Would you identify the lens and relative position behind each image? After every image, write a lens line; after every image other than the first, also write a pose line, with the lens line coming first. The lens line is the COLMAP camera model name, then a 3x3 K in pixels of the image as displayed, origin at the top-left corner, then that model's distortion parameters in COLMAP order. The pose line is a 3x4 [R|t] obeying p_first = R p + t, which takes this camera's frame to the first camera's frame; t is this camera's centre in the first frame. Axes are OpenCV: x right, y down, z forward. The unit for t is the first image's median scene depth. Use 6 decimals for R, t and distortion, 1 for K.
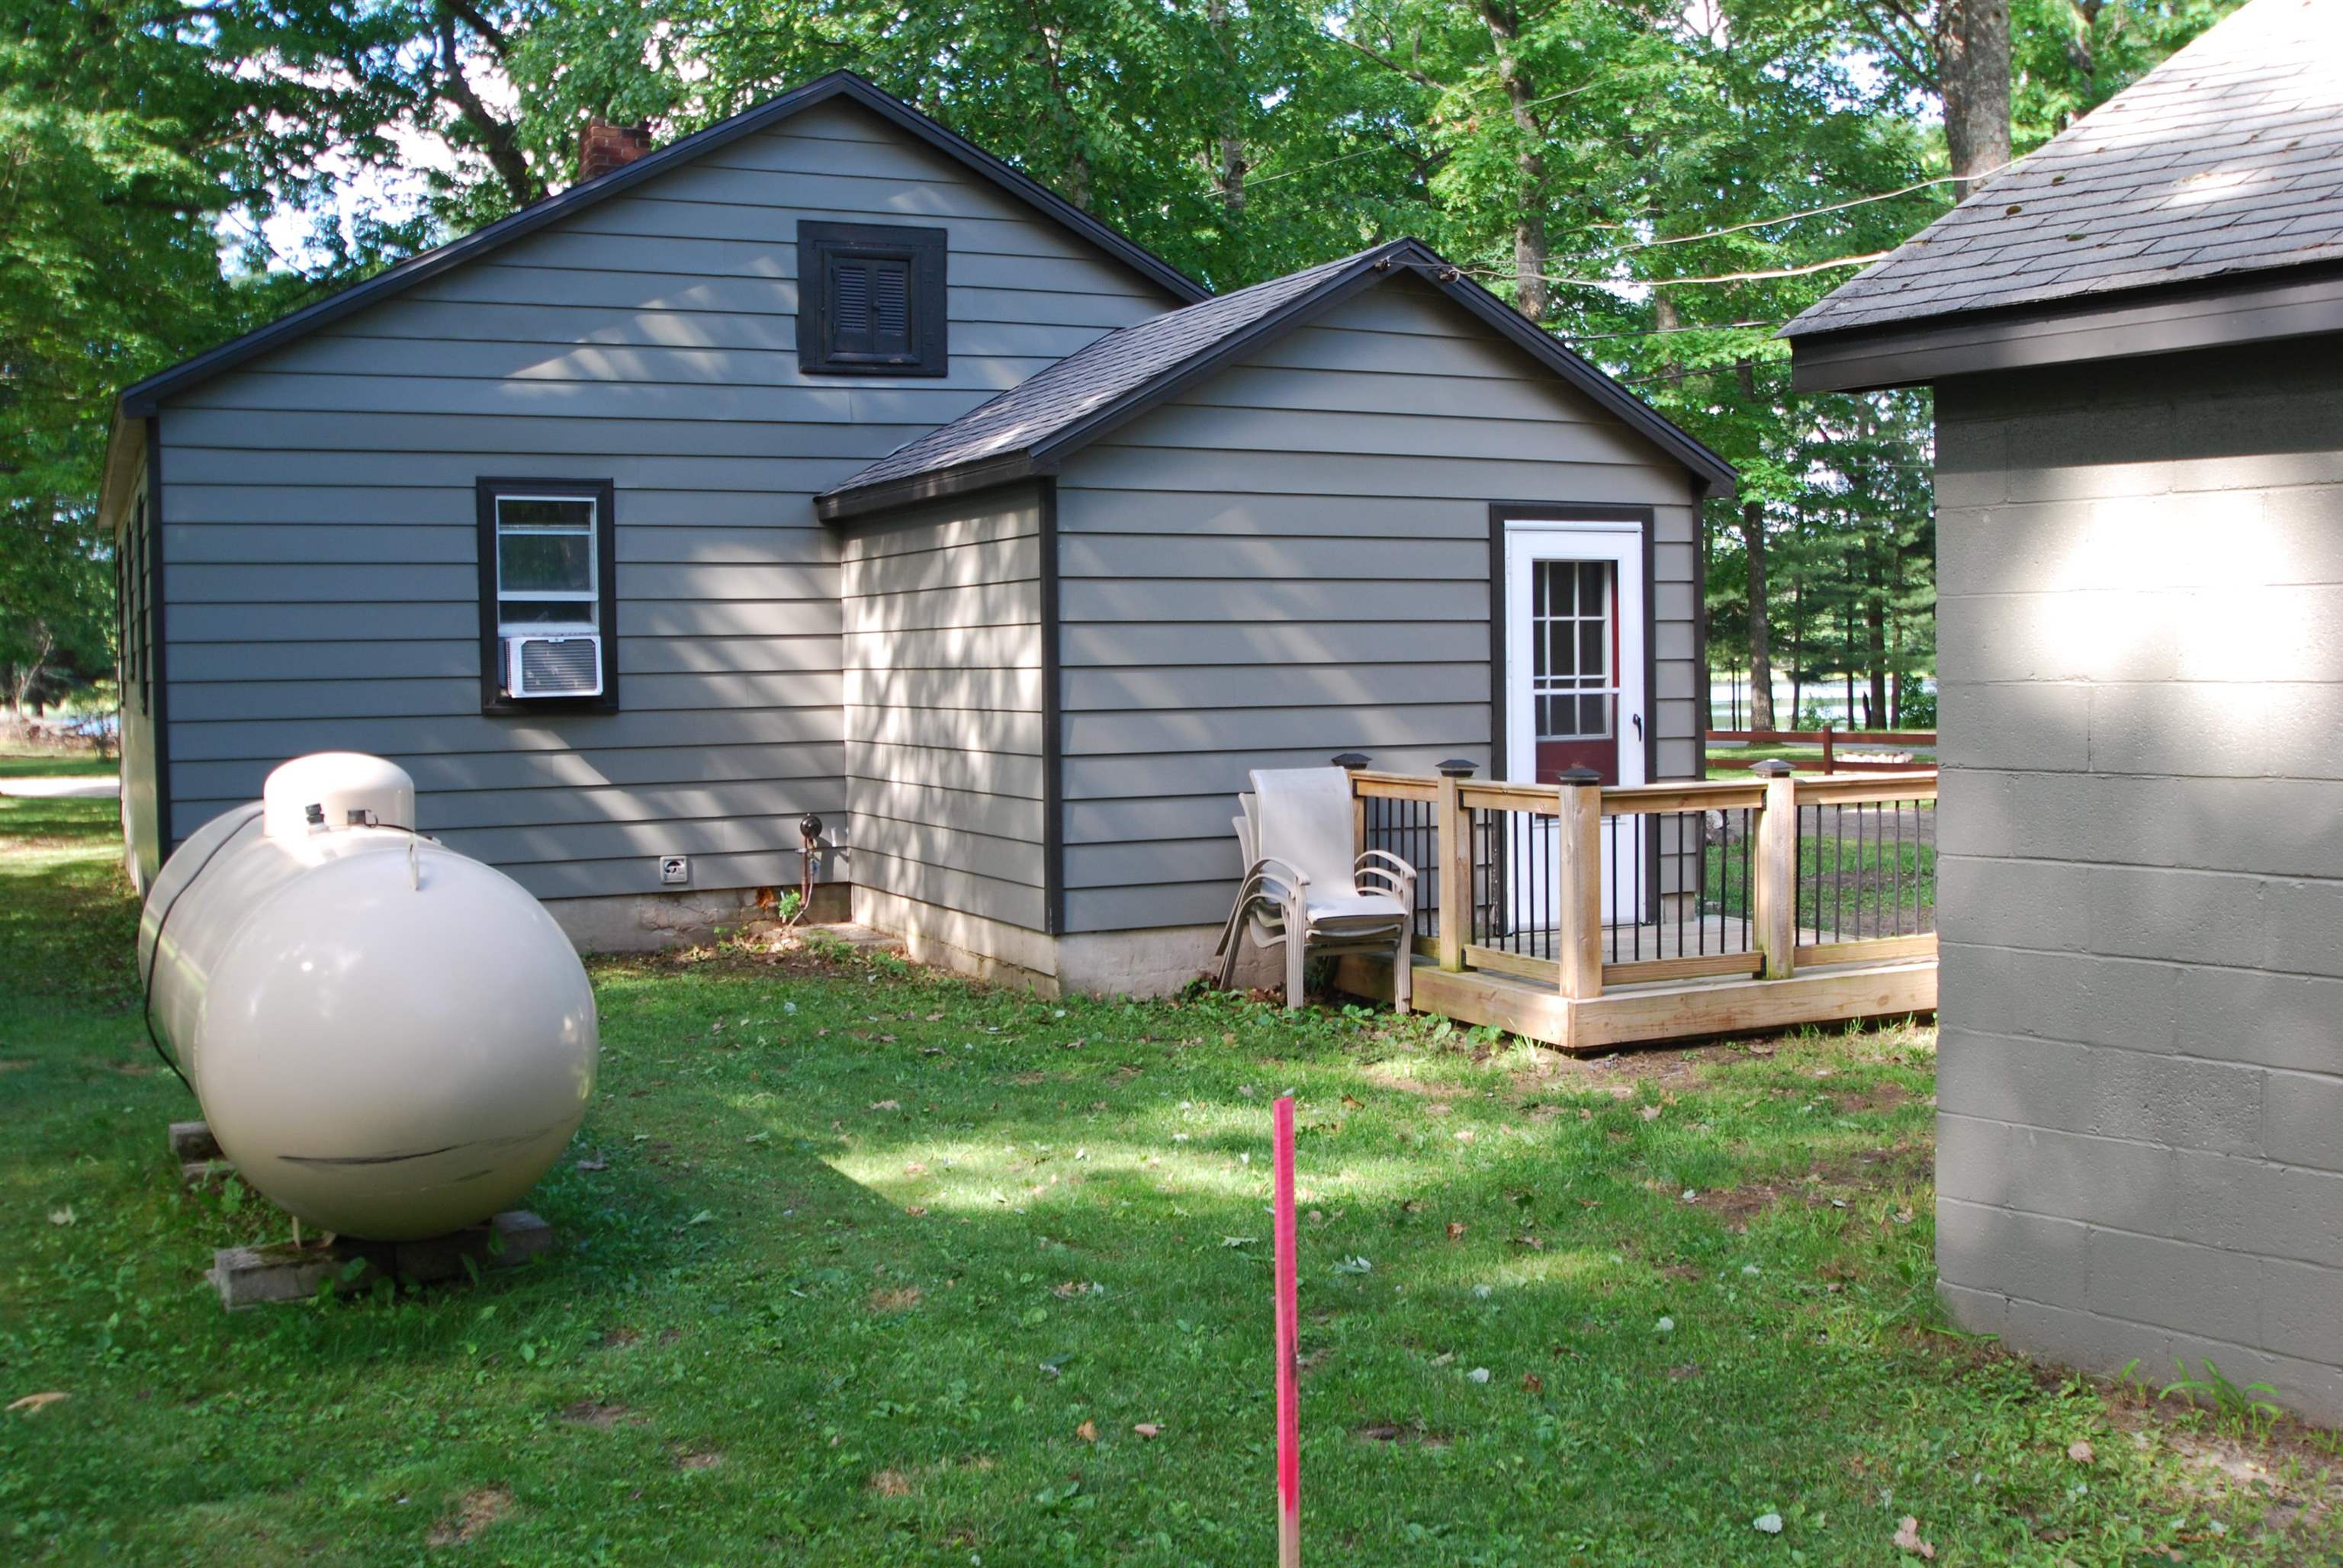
lens RADIAL K [[2385.9, 0, 1171.5], [0, 2385.9, 784.0], [0, 0, 1]] dist [-0.001924, -0.006863]
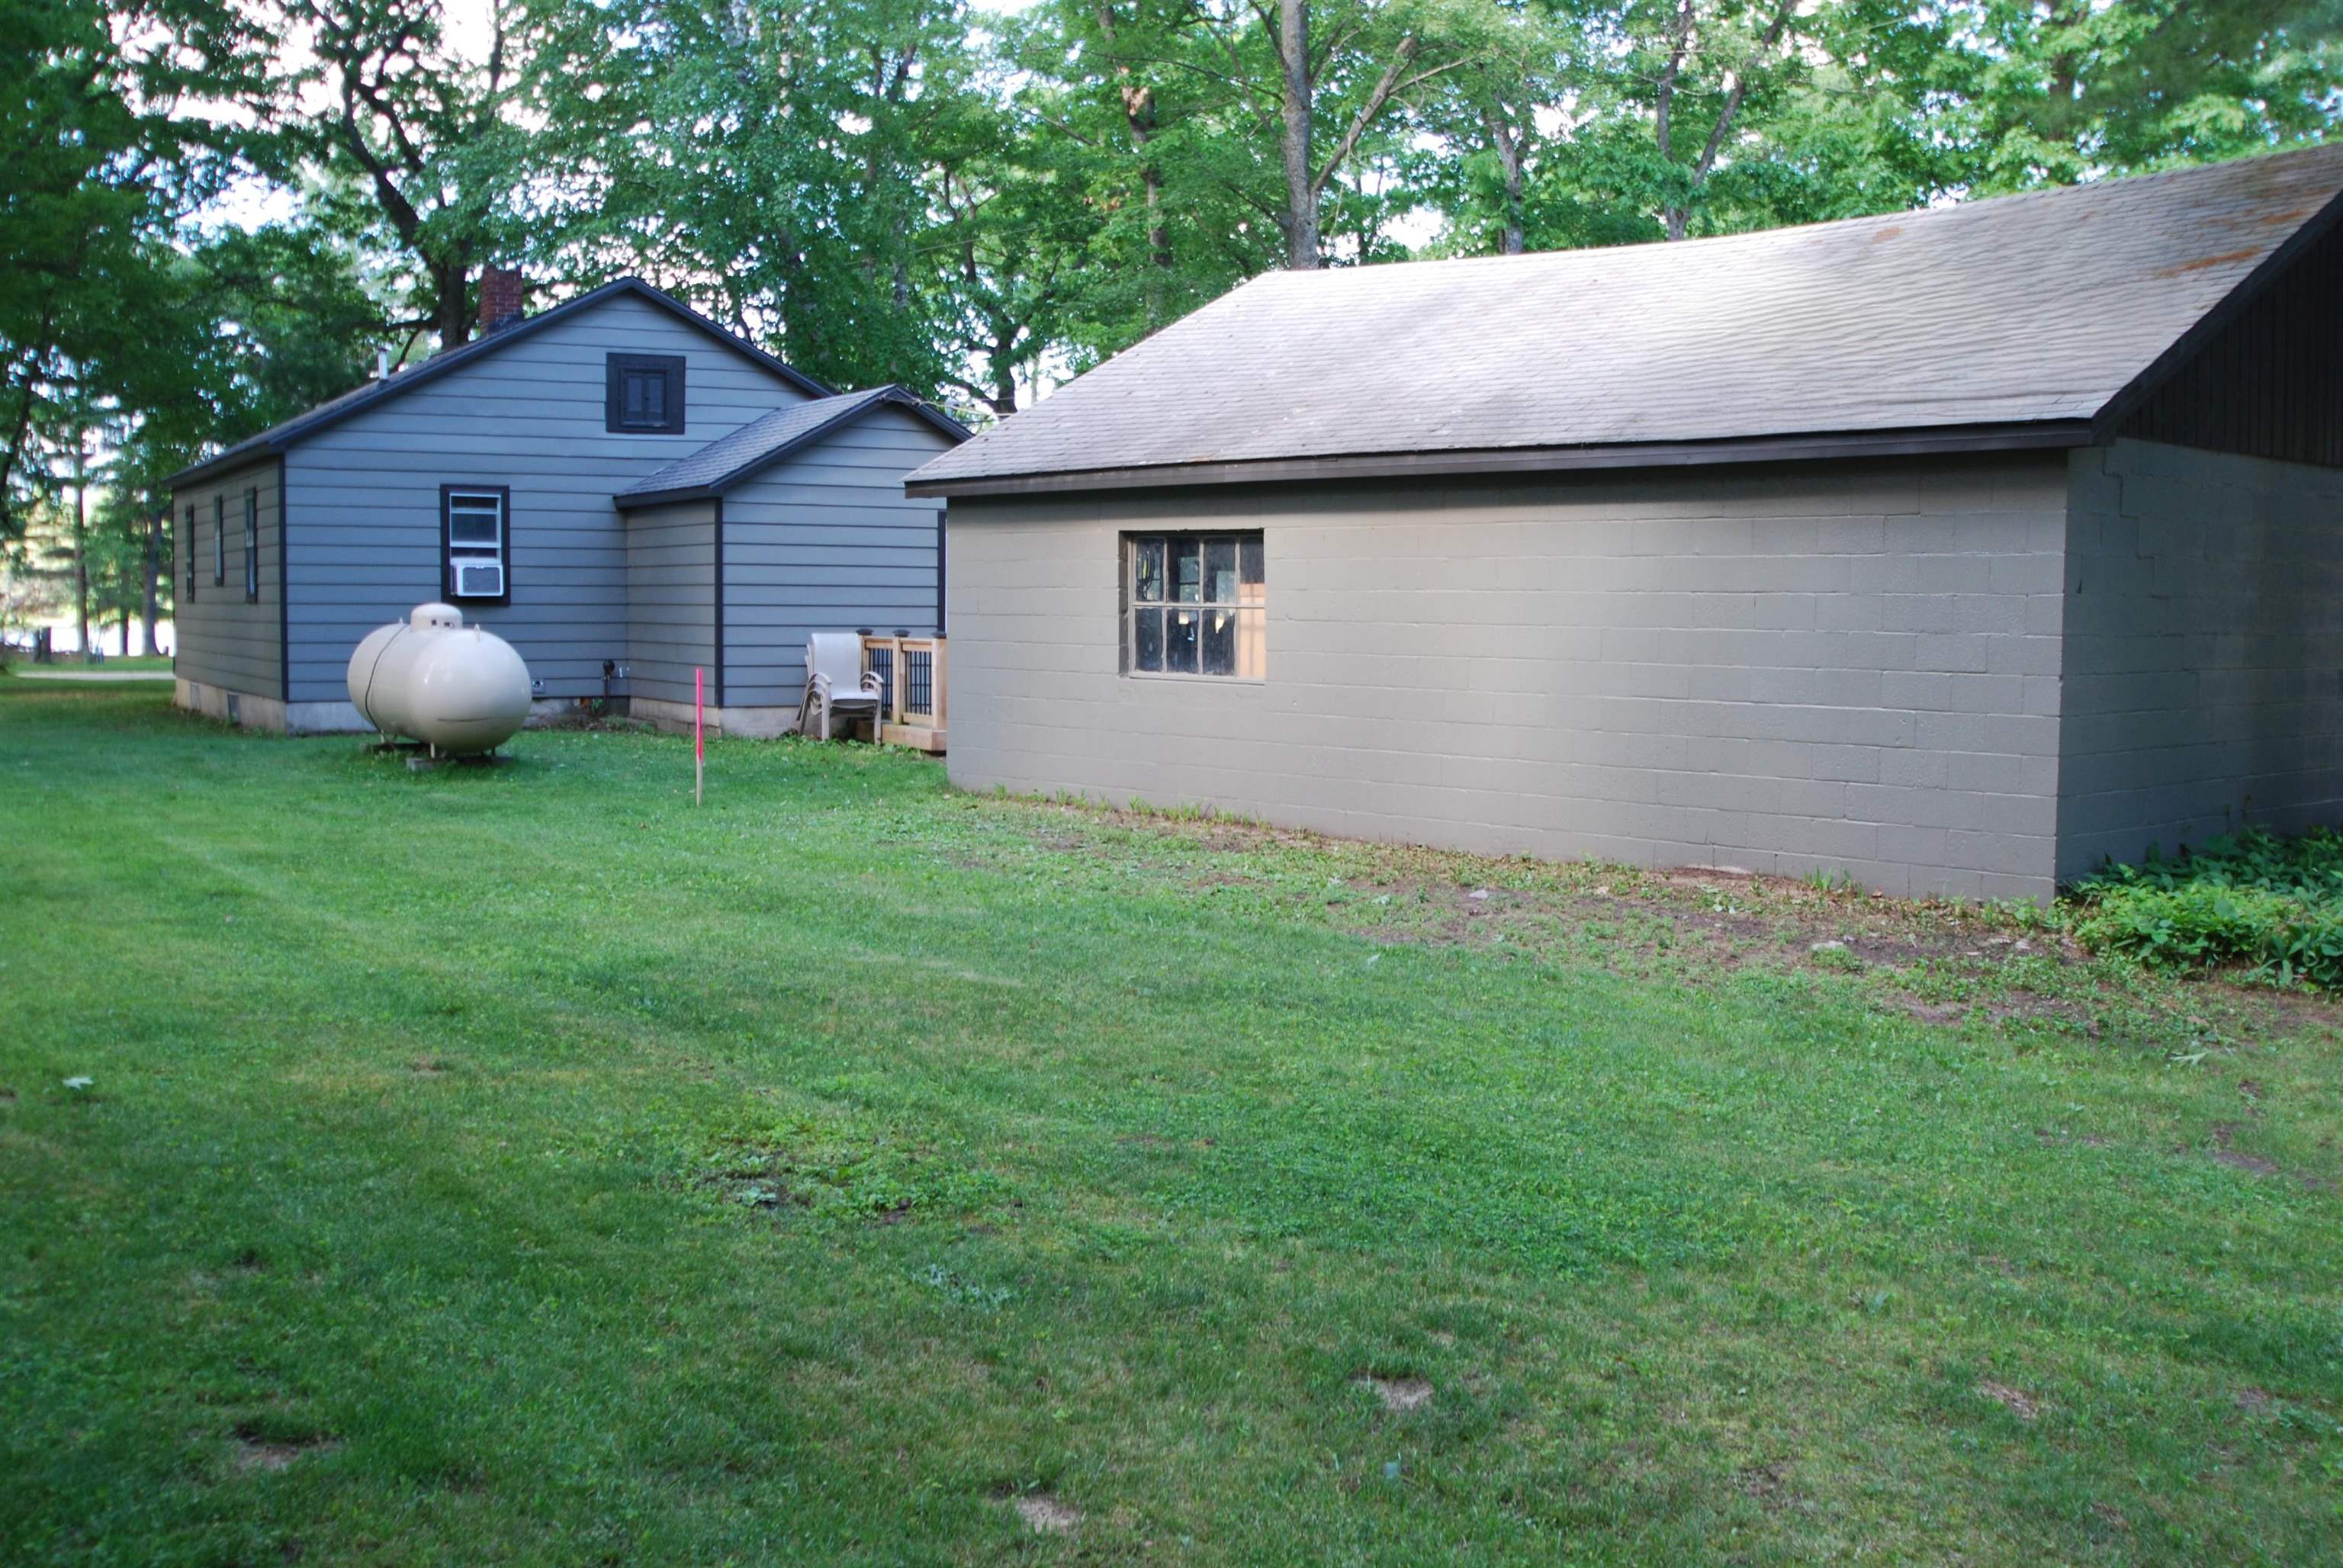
lens RADIAL K [[2599.8, 0, 1171.5], [0, 2599.8, 784.0], [0, 0, 1]] dist [0.002238, 0.013354]
pose [[0.998378, 0.017411, 0.054209, 0.203697], [-0.018215, 0.999731, 0.014364, 0.079284], [-0.053945, -0.015328, 0.998426, -1.200334]]
